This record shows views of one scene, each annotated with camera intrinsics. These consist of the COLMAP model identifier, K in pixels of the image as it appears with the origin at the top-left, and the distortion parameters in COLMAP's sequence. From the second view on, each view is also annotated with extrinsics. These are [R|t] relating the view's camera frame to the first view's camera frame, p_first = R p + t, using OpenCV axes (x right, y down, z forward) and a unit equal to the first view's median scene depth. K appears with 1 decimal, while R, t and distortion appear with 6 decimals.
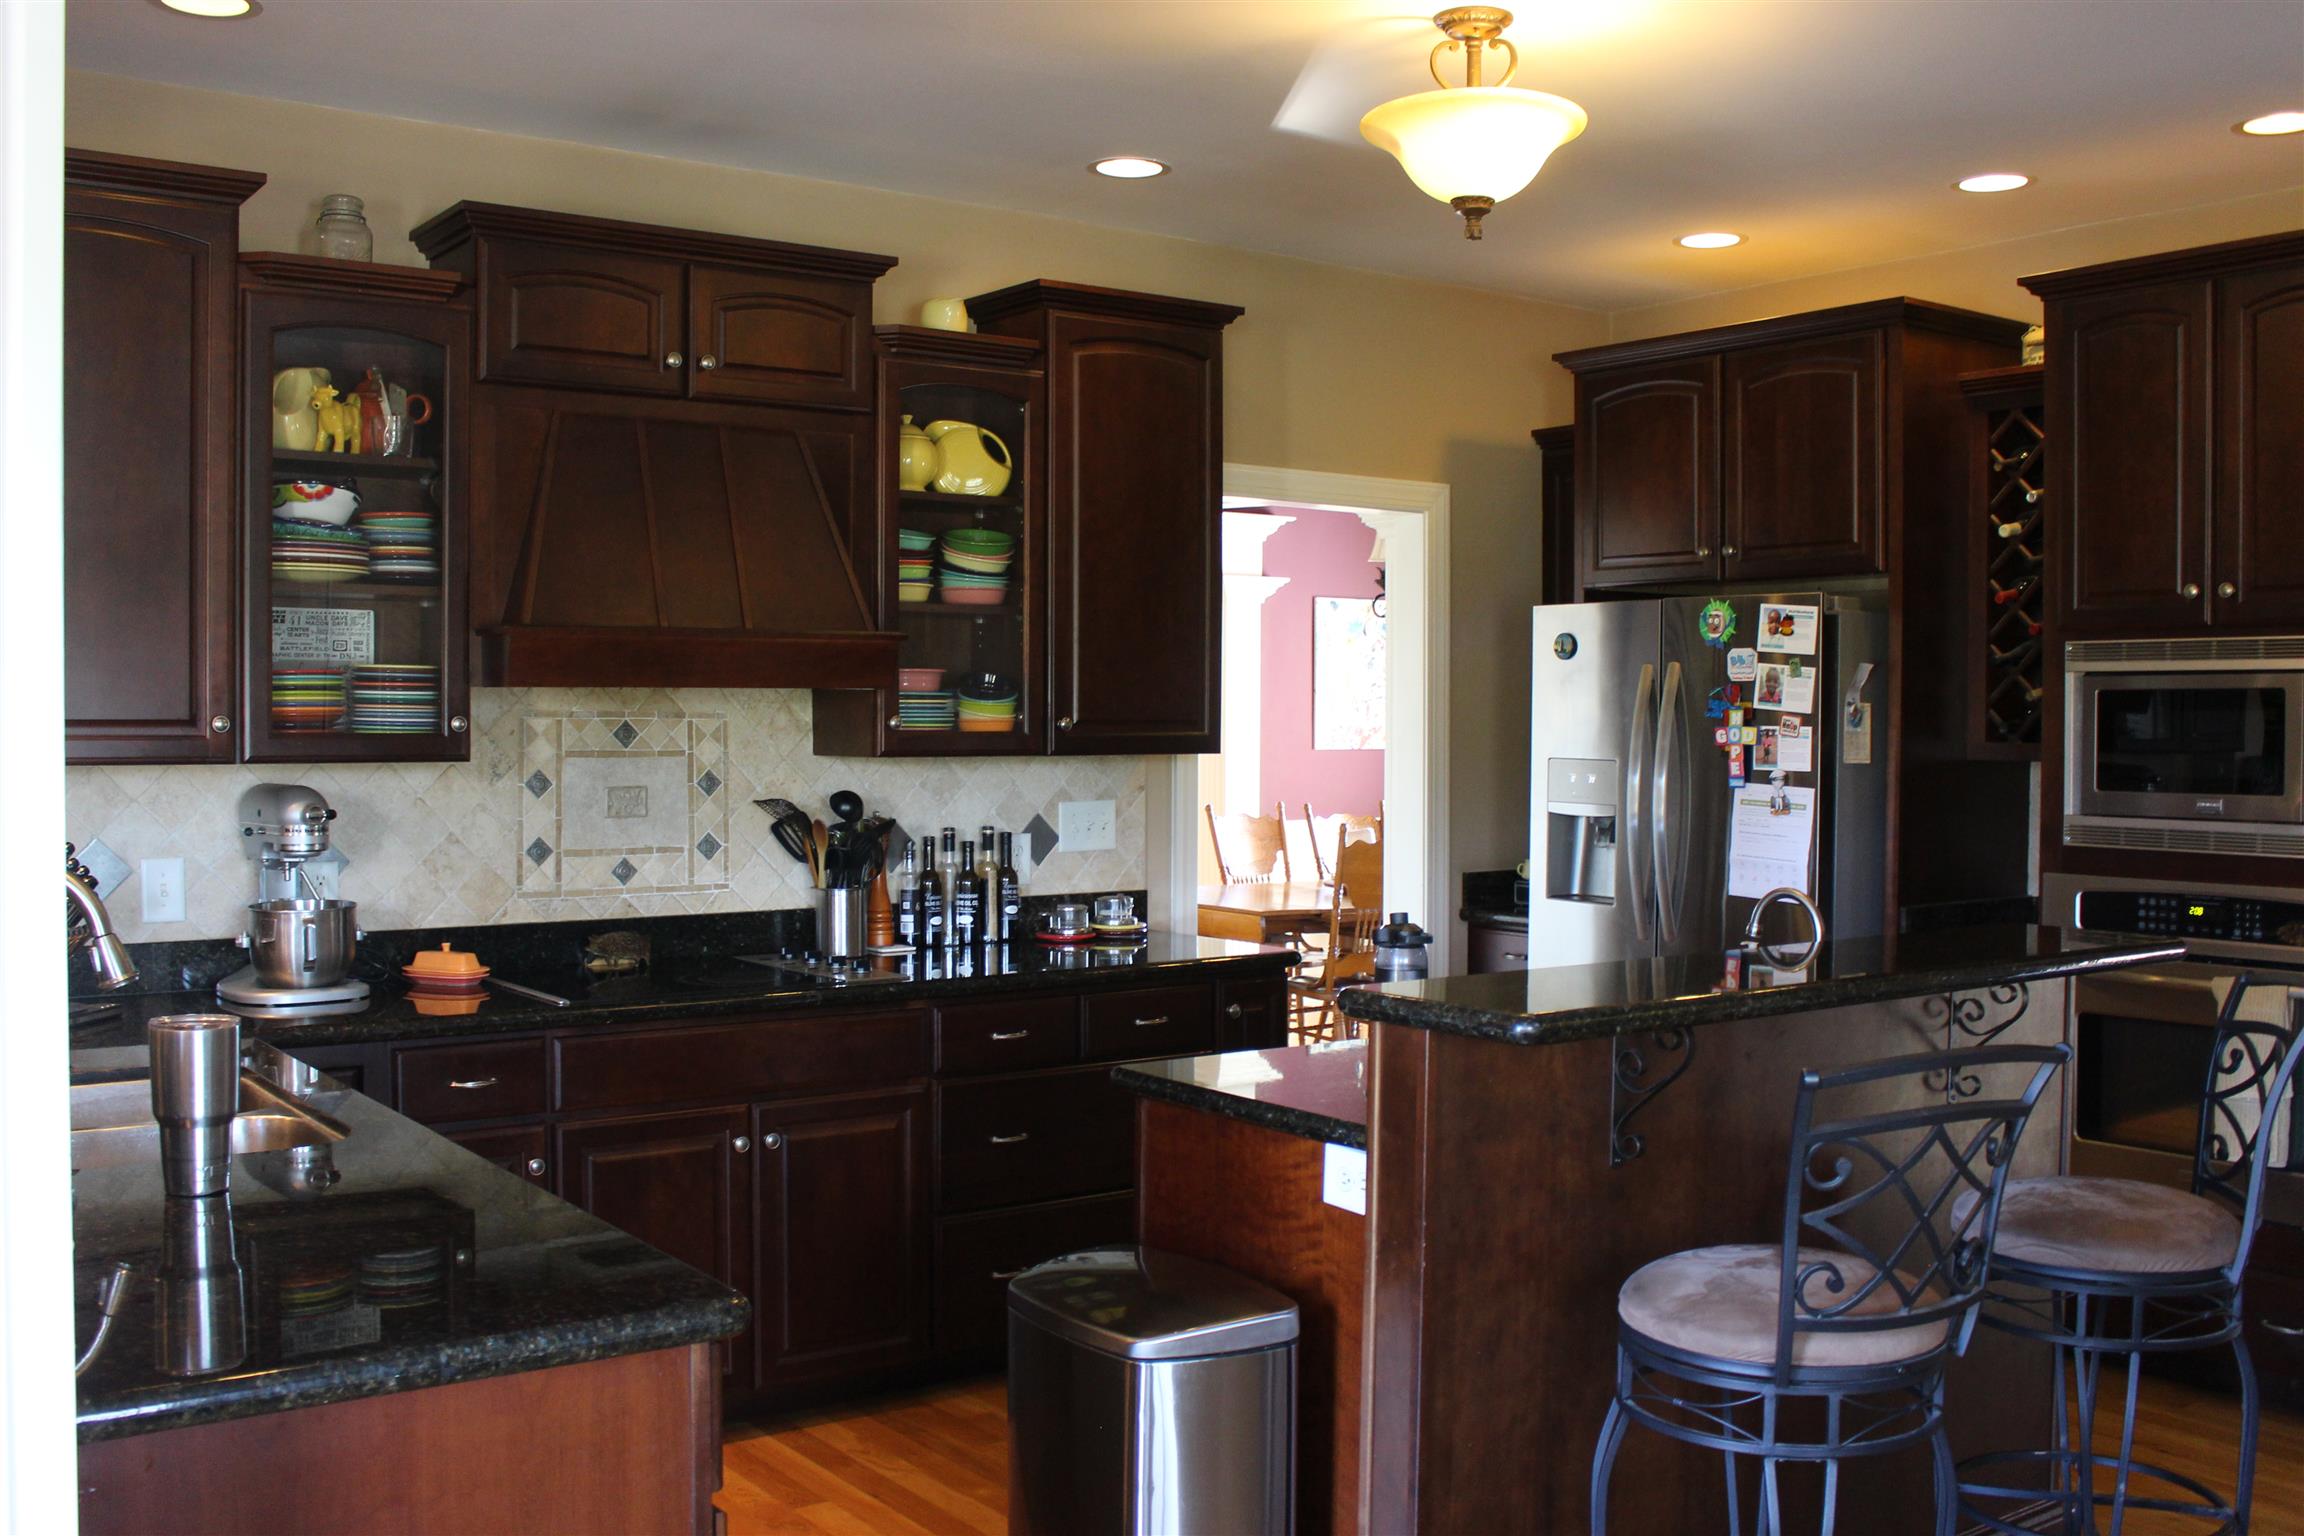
lens RADIAL K [[2148.5, 0, 1161.0], [0, 2148.5, 773.5], [0, 0, 1]] dist [-0.087403, 0.000000]
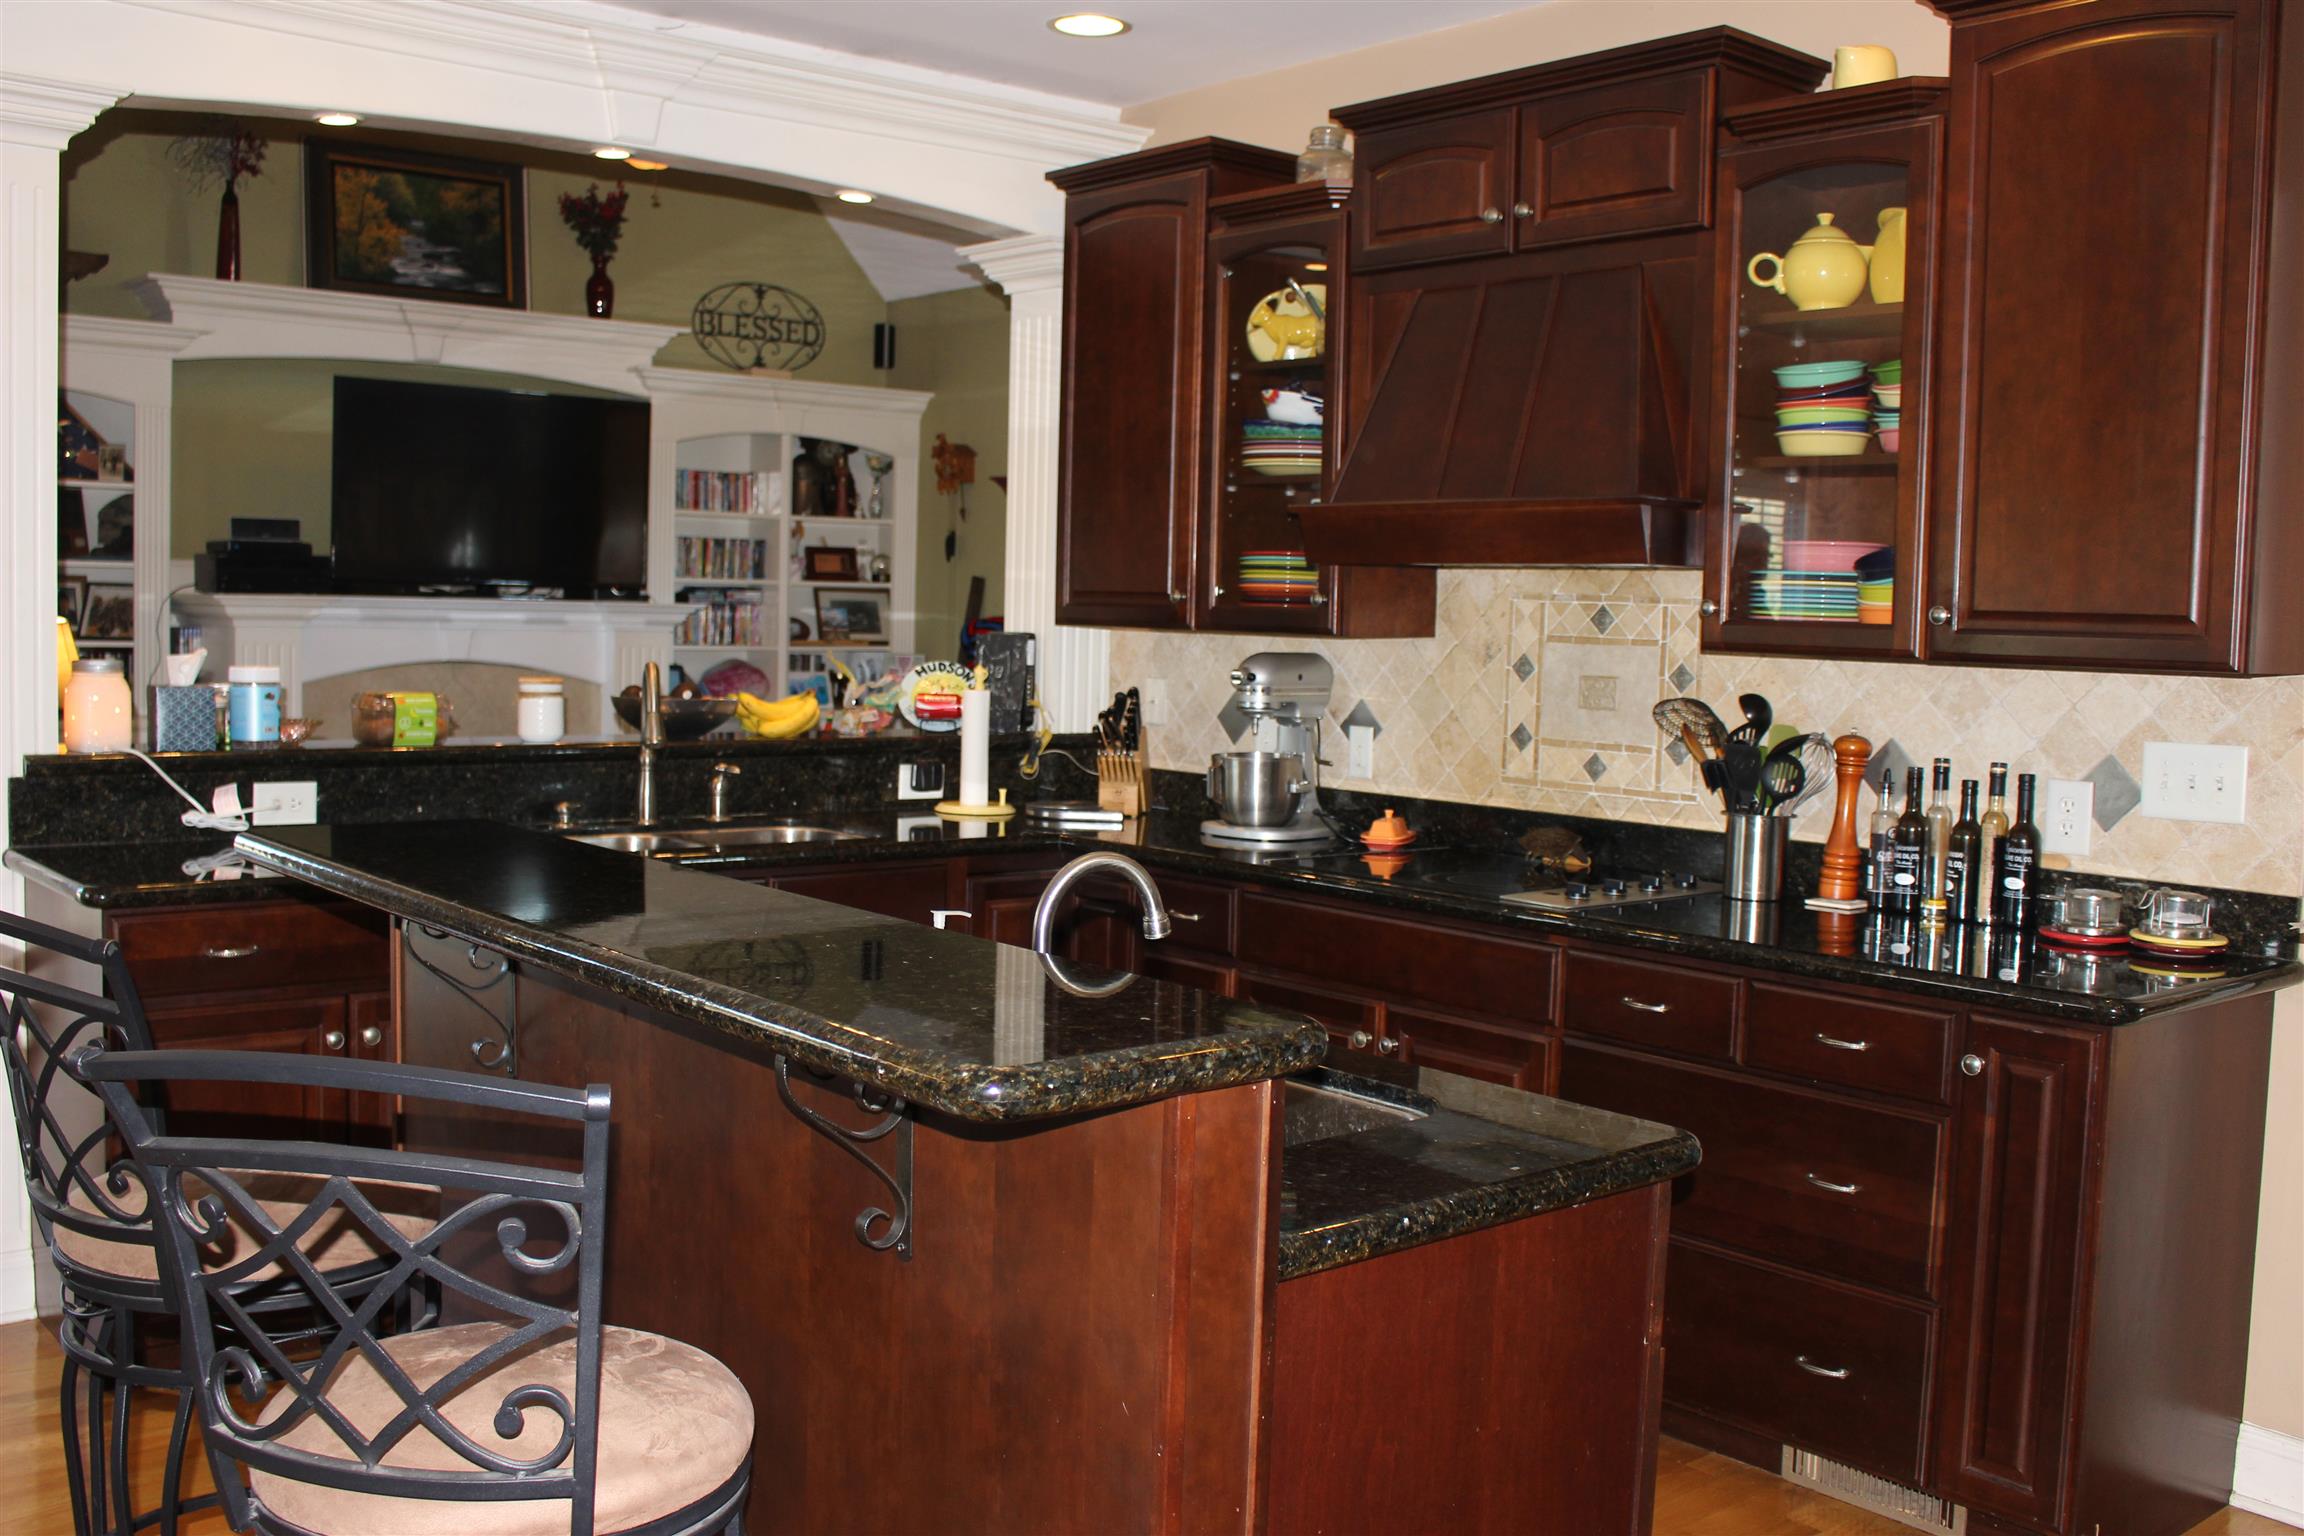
lens RADIAL K [[2148.5, 0, 1161.3], [0, 2148.5, 762.7], [0, 0, 1]] dist [-0.087403, 0.000000]
pose [[0.071658, 0.066065, -0.995239, 0.651952], [-0.059530, 0.996309, 0.061850, -0.002586], [0.995651, 0.054814, 0.075326, 0.731573]]
